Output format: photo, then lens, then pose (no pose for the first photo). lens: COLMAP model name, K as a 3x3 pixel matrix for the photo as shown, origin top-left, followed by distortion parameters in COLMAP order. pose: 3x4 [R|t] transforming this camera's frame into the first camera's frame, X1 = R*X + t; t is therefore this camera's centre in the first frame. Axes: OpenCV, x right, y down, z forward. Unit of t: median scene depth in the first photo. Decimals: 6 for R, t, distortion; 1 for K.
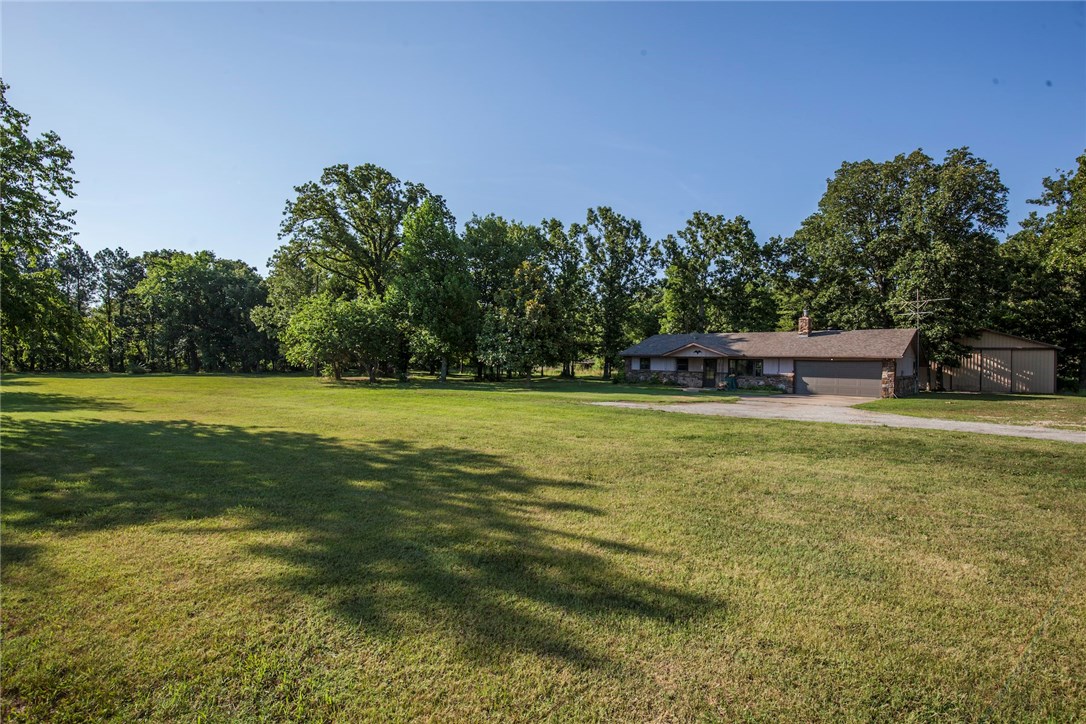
lens RADIAL K [[503.6, 0, 543.2], [0, 503.6, 355.1], [0, 0, 1]] dist [-0.020964, 0.000502]
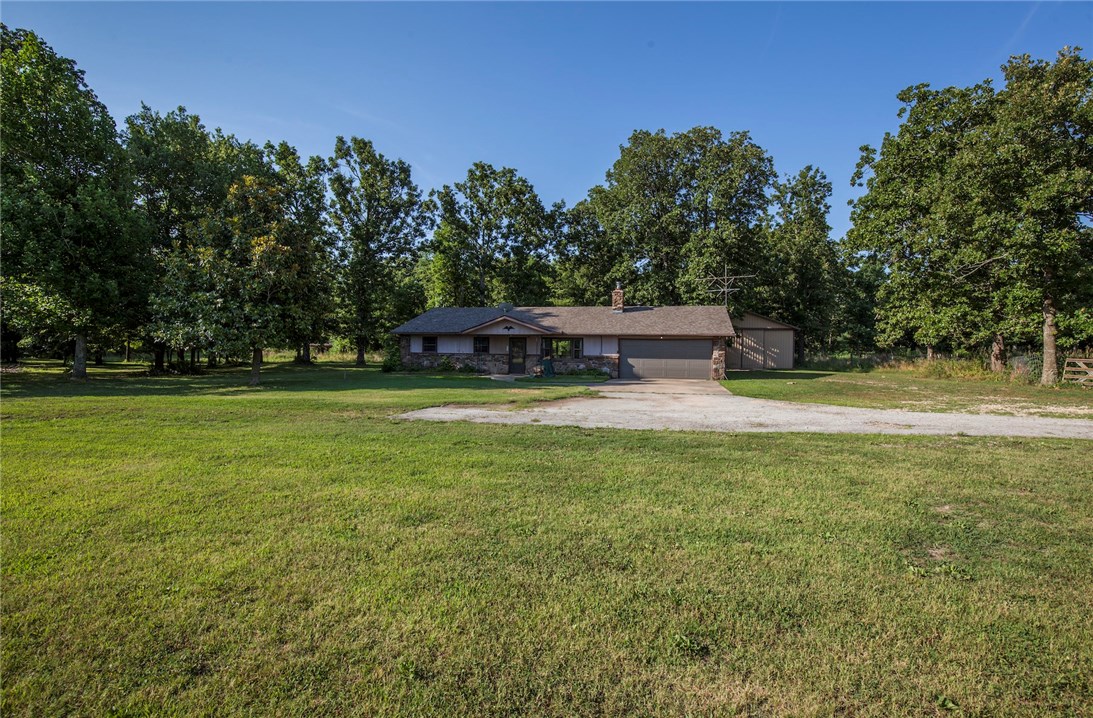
lens RADIAL K [[503.0, 0, 547.8], [0, 503.0, 350.9], [0, 0, 1]] dist [-0.027095, 0.007750]
pose [[0.859709, -0.011596, 0.510653, -0.024060], [-0.001486, 0.999681, 0.025202, 0.006143], [-0.510783, -0.022425, 0.859417, 0.213575]]
